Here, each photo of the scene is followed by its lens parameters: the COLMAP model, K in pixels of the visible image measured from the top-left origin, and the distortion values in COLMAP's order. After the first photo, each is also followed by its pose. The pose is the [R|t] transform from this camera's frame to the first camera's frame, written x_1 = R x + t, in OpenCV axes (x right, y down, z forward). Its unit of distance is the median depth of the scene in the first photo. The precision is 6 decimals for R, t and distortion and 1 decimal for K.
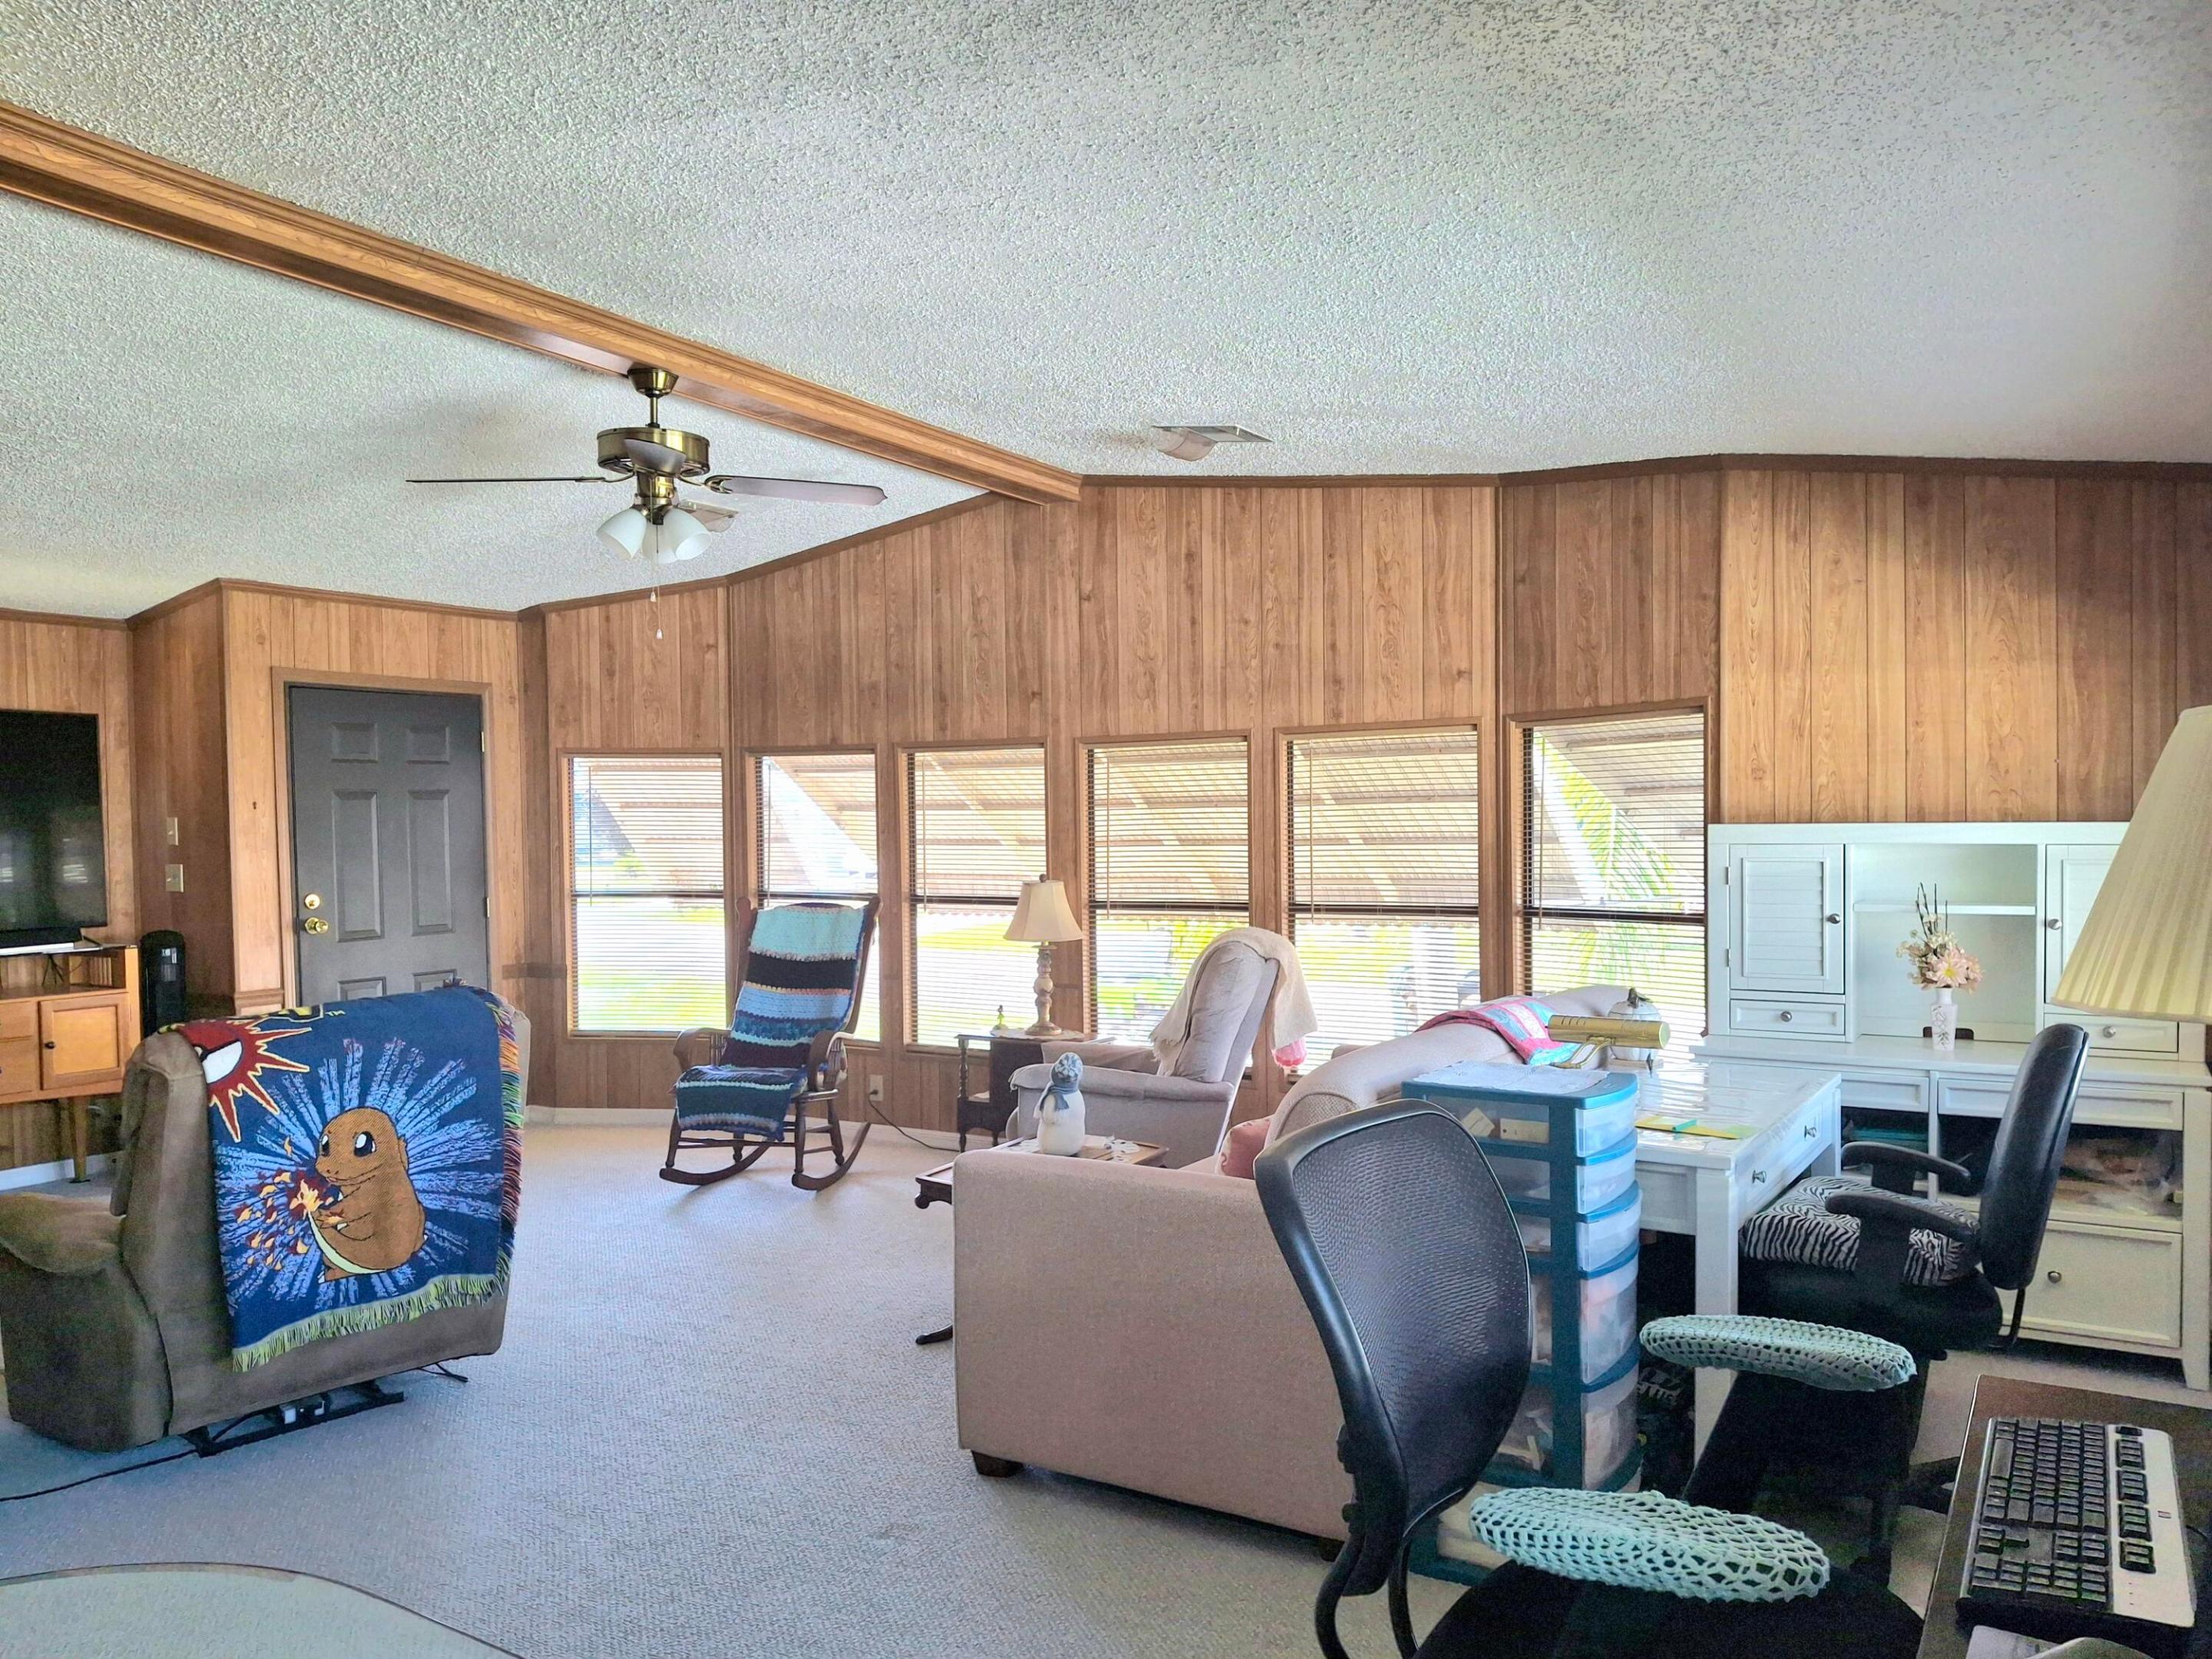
lens RADIAL K [[1612.4, 0, 1106.0], [0, 1612.4, 829.5], [0, 0, 1]] dist [0.147719, -0.219110]
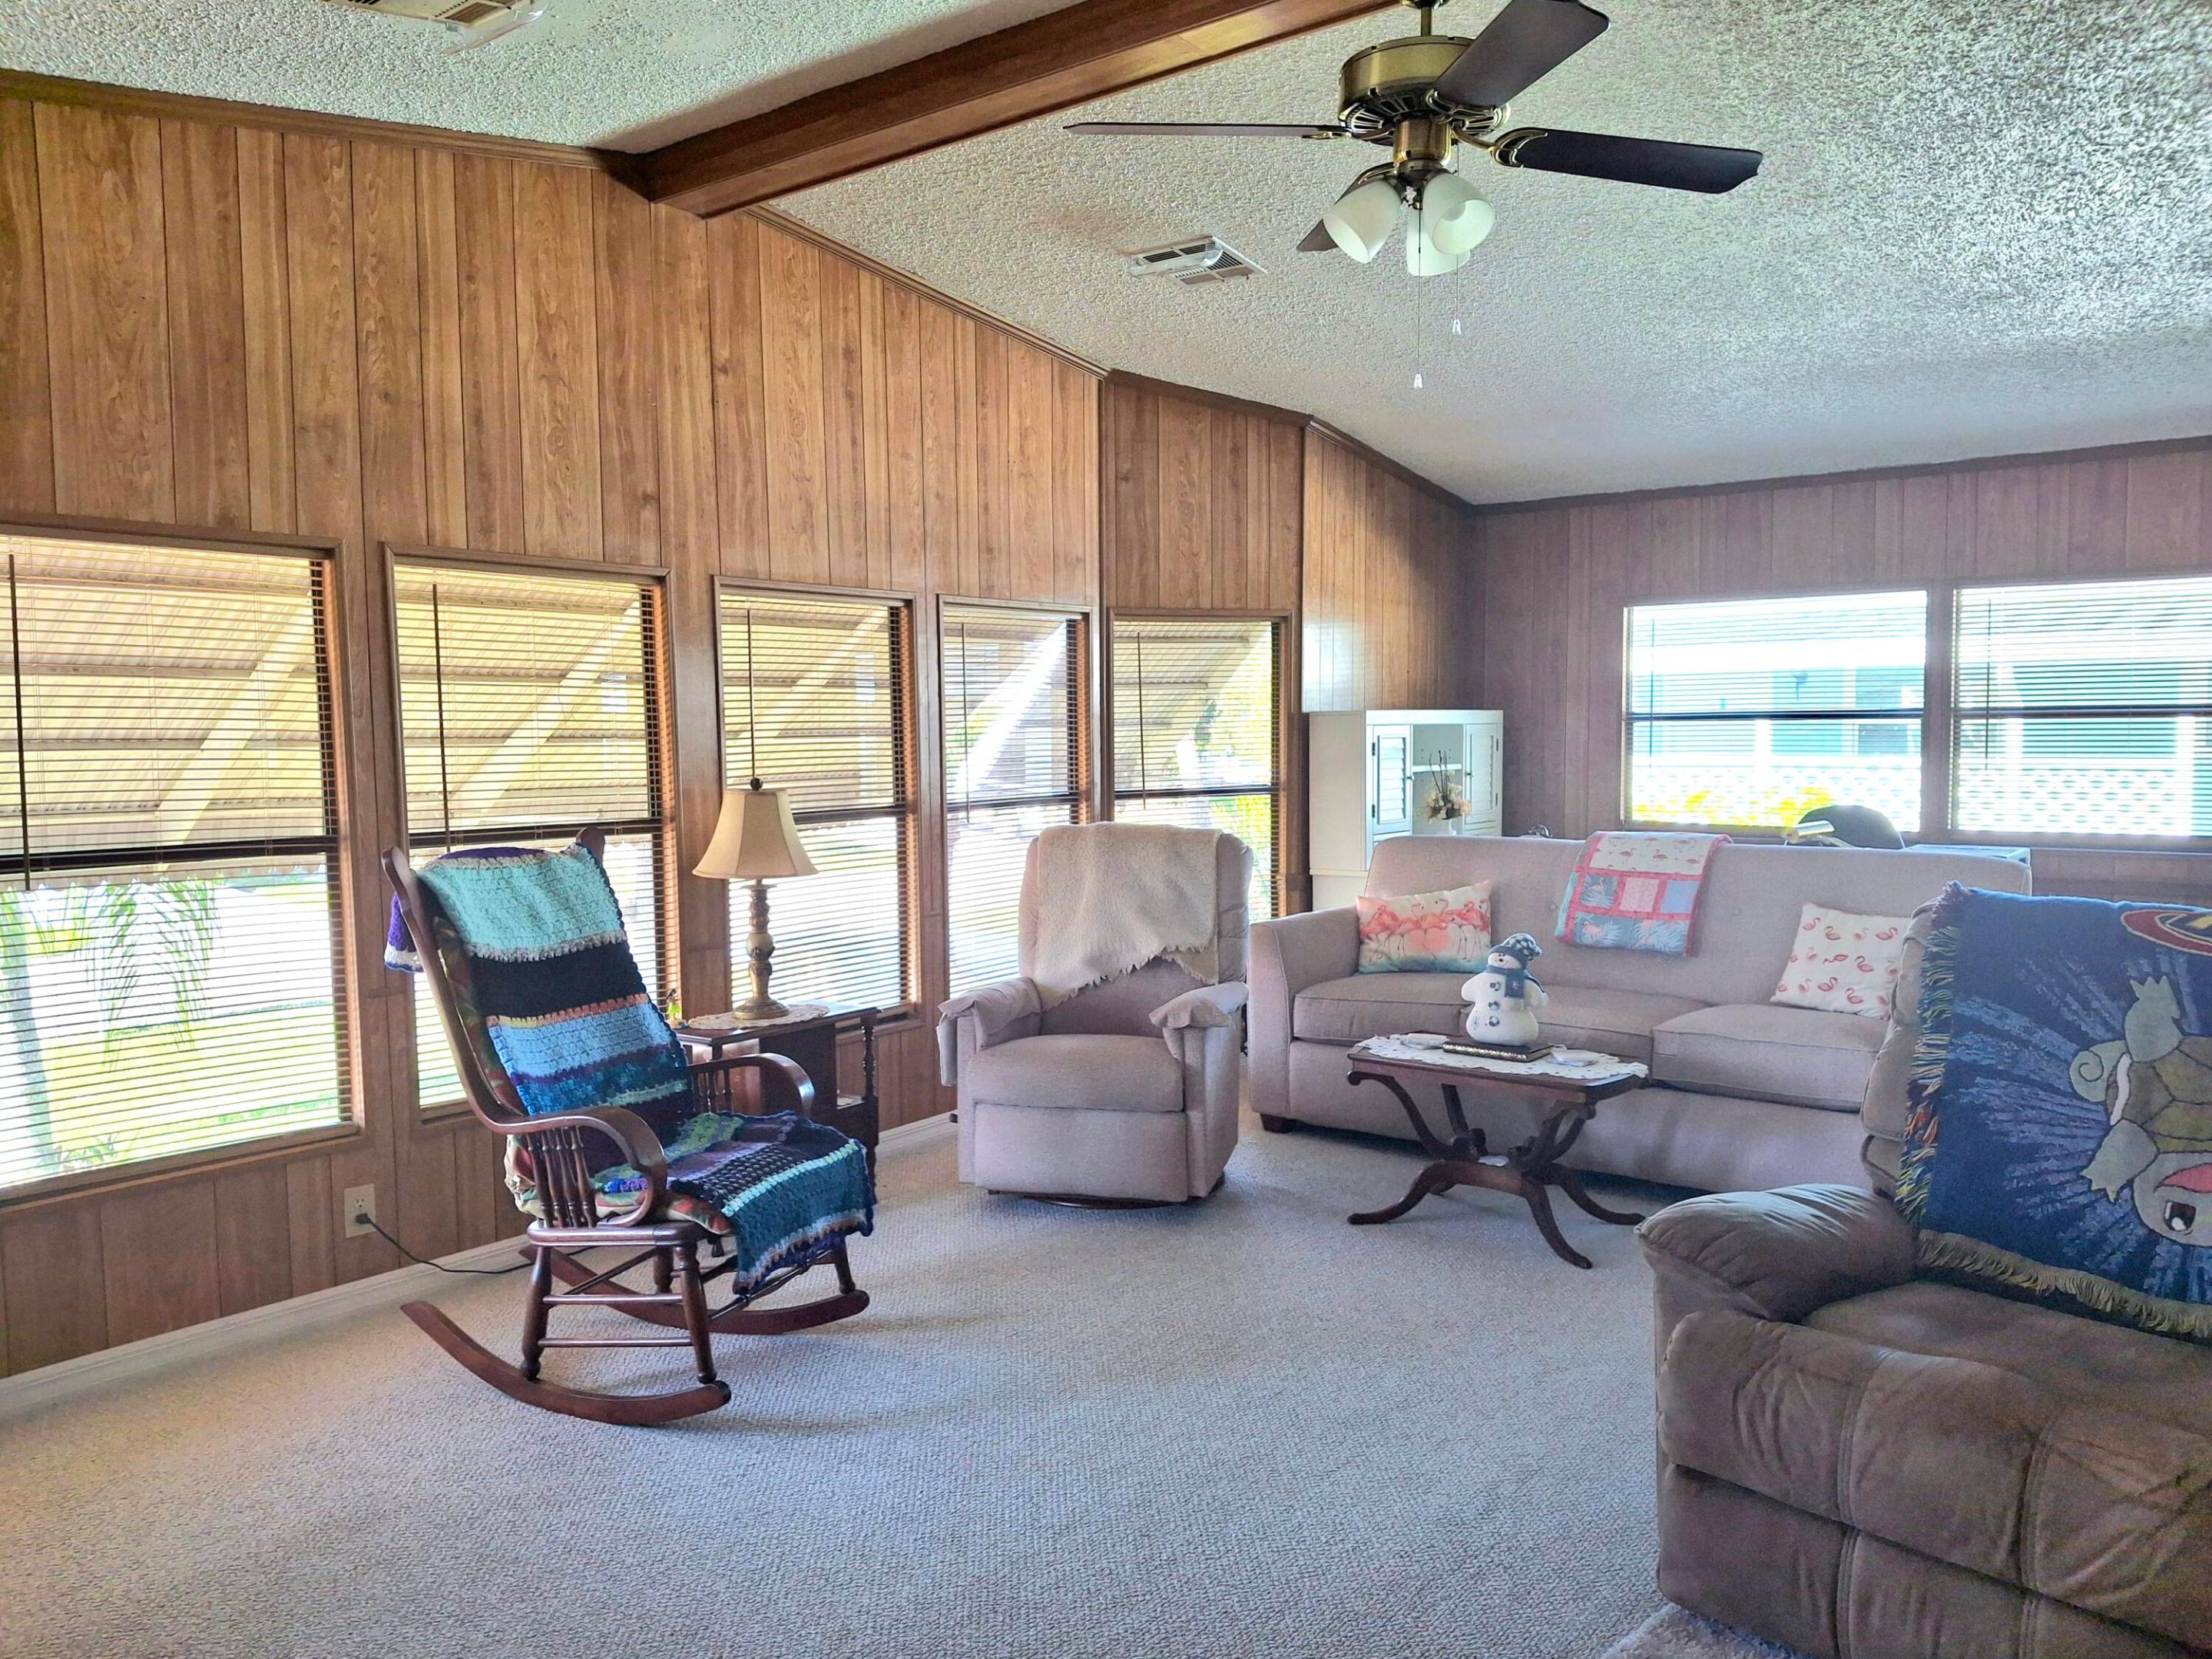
lens RADIAL K [[1637.7, 0, 1100.0], [0, 1637.7, 827.3], [0, 0, 1]] dist [0.078500, -0.158054]
pose [[0.111627, -0.052622, 0.992356, -0.833291], [0.013162, 0.998588, 0.051471, 0.017496], [-0.993663, 0.007316, 0.112162, 0.929667]]
